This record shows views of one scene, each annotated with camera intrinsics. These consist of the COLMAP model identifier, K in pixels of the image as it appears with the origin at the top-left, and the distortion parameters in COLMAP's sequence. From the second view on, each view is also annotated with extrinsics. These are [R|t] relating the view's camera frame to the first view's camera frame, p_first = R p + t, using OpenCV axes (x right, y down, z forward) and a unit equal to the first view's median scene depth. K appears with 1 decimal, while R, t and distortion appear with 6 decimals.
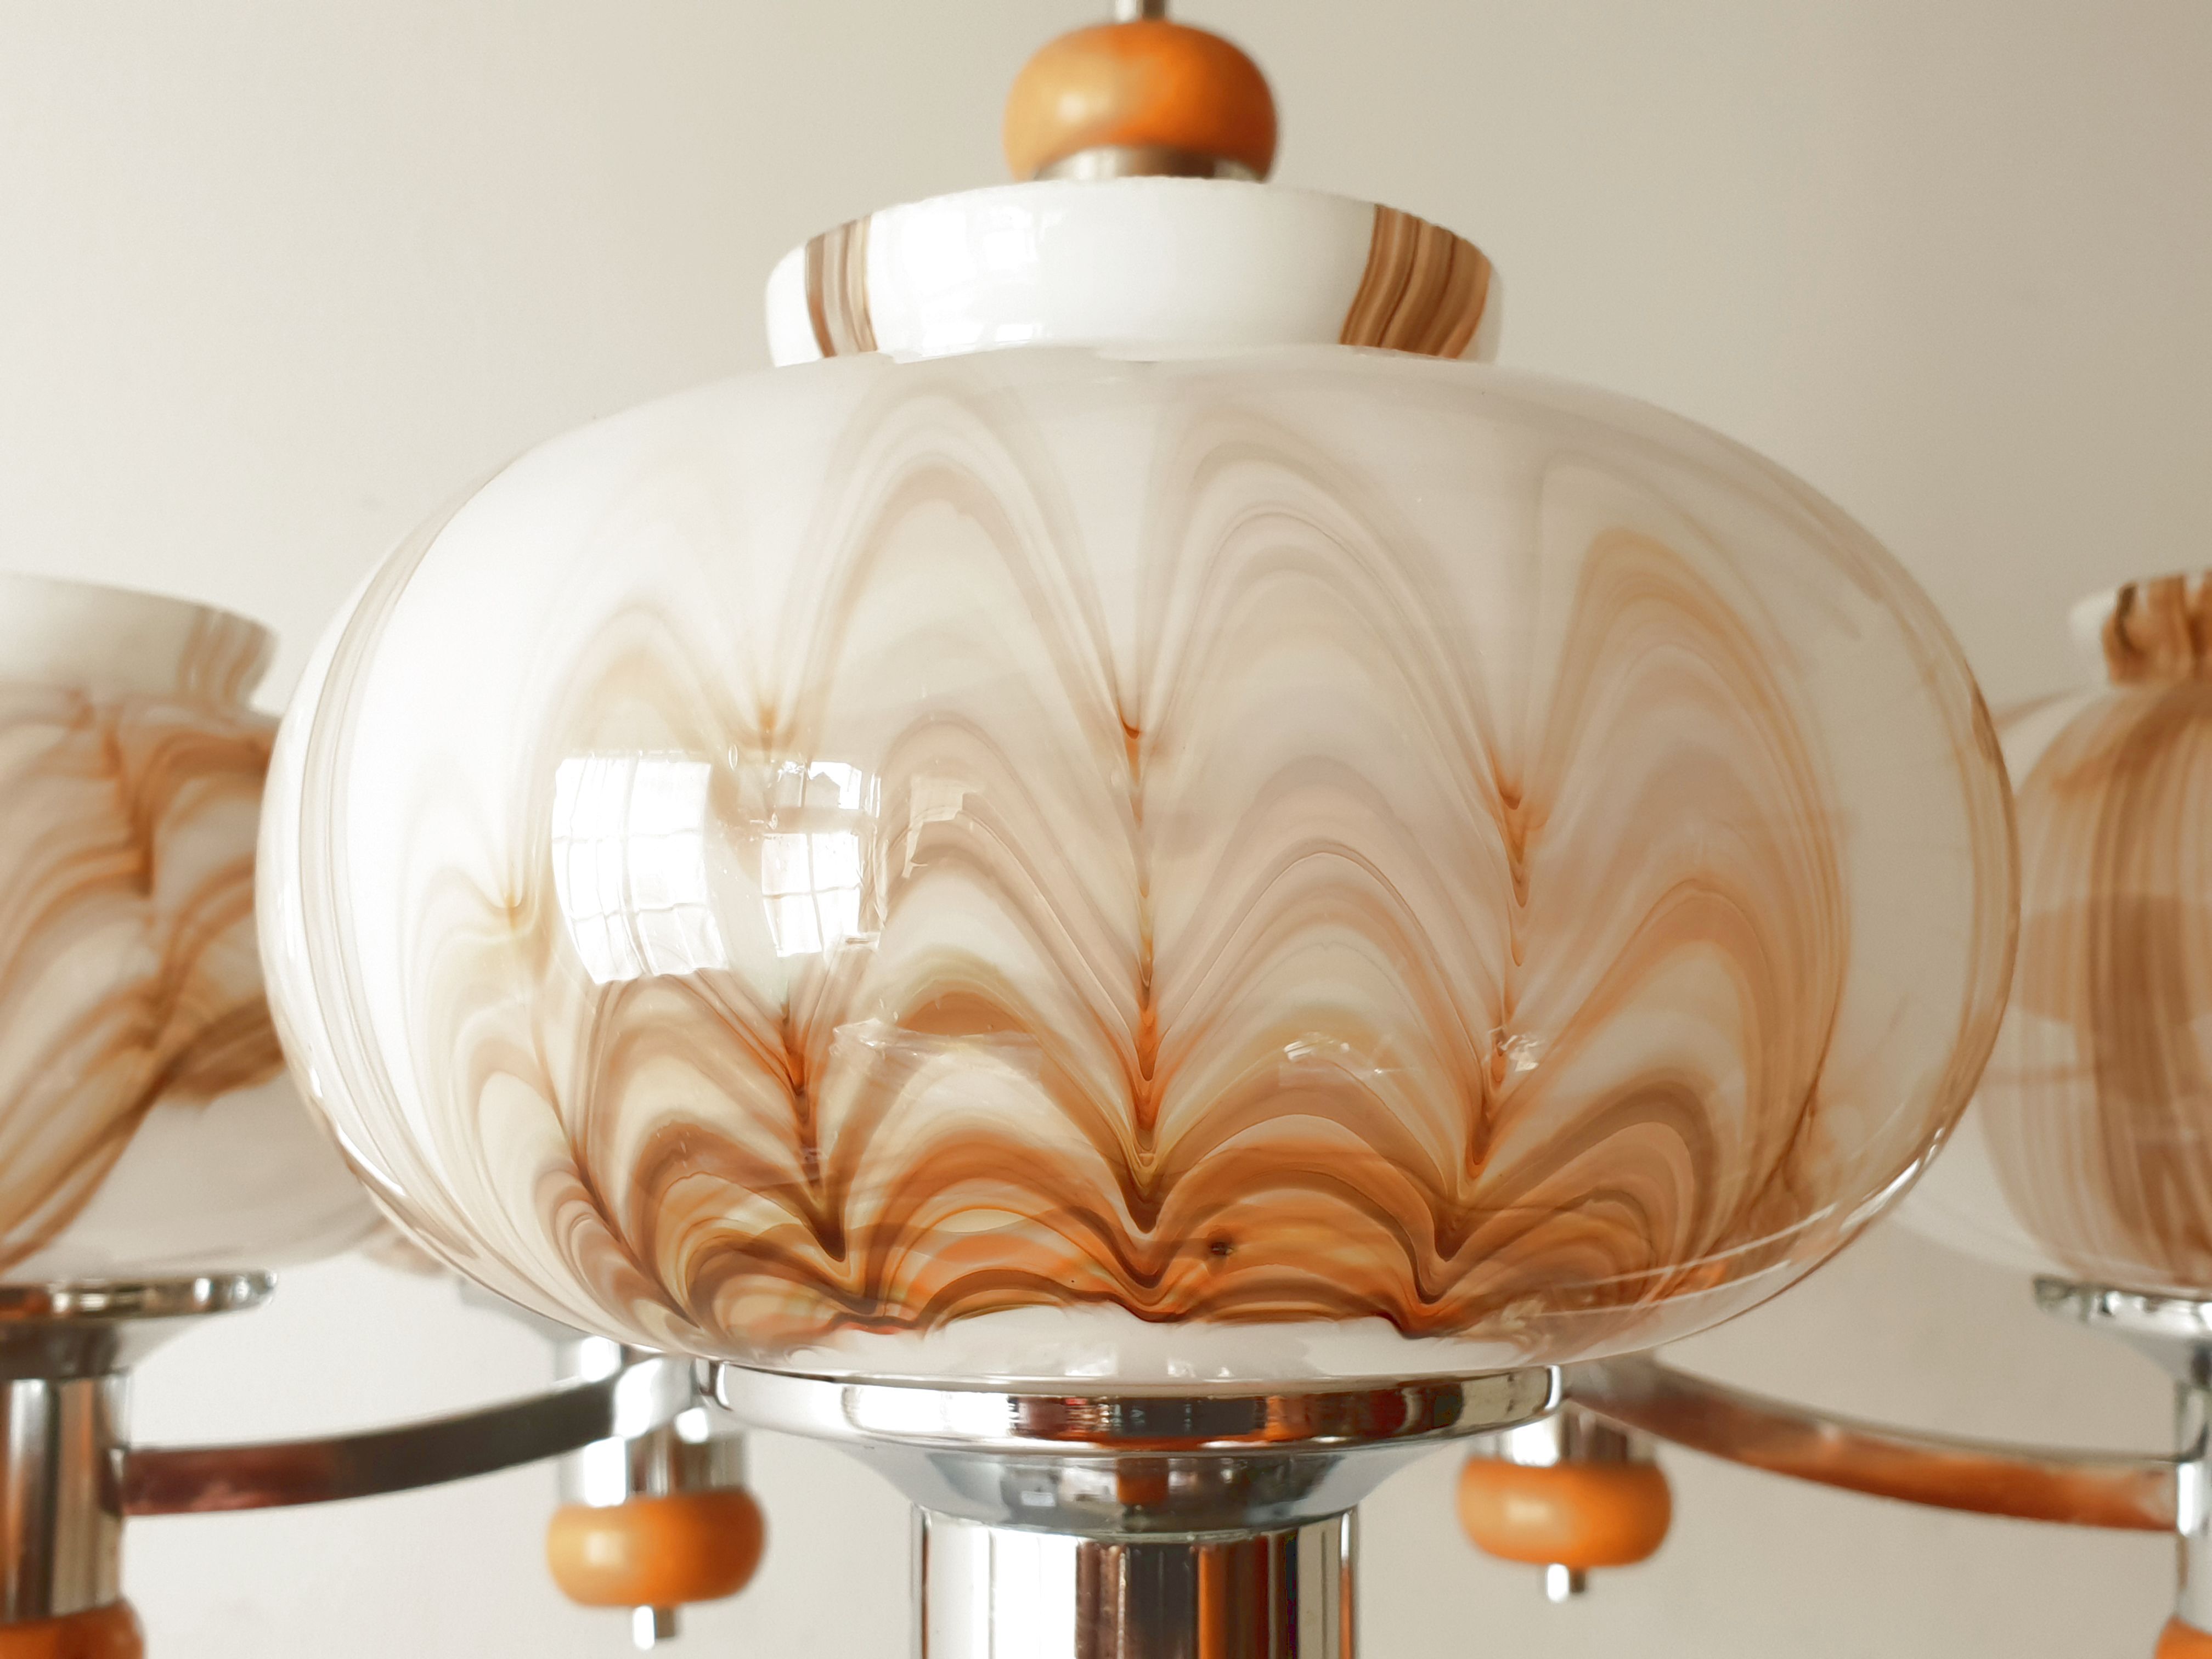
lens RADIAL K [[1696.1, 0, 1106.0], [0, 1696.1, 829.5], [0, 0, 1]] dist [0.173677, -0.228160]
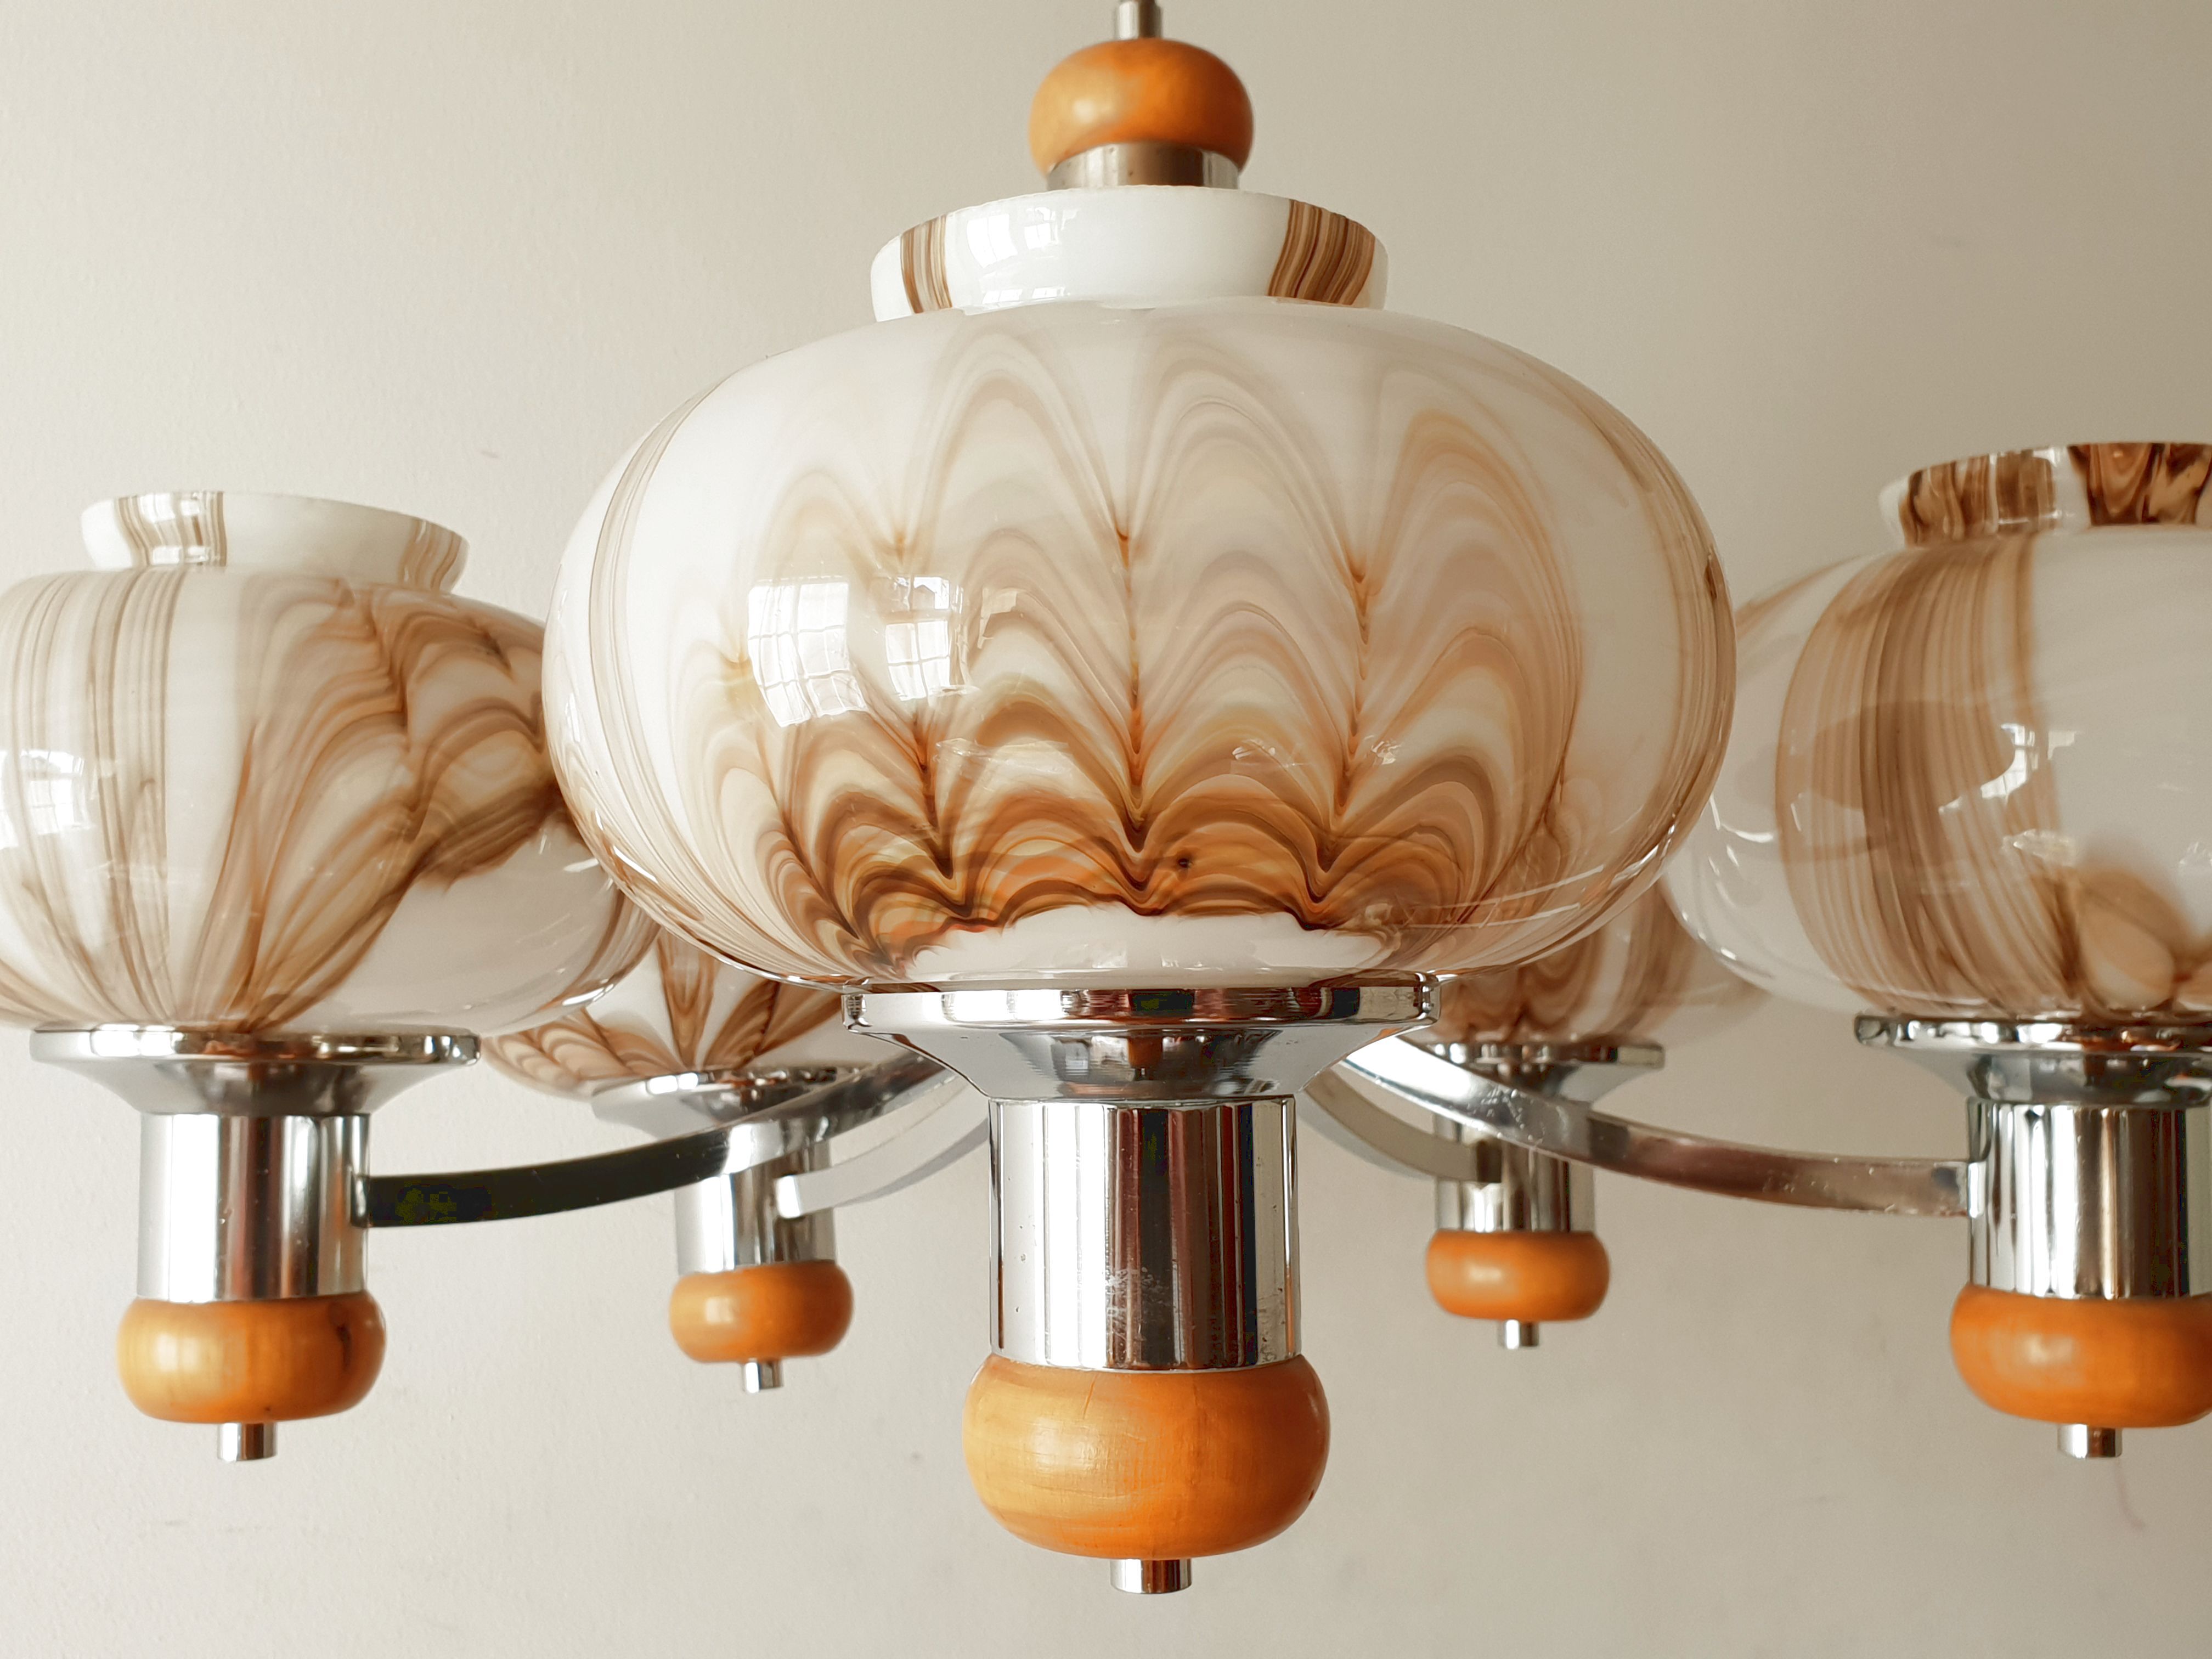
lens RADIAL K [[1821.1, 0, 1106.0], [0, 1821.1, 829.5], [0, 0, 1]] dist [0.305547, -0.528356]
pose [[0.999708, -0.016823, -0.017326, 0.021954], [0.016764, 0.999853, -0.003546, 0.209255], [0.017383, 0.003254, 0.999844, -0.700320]]
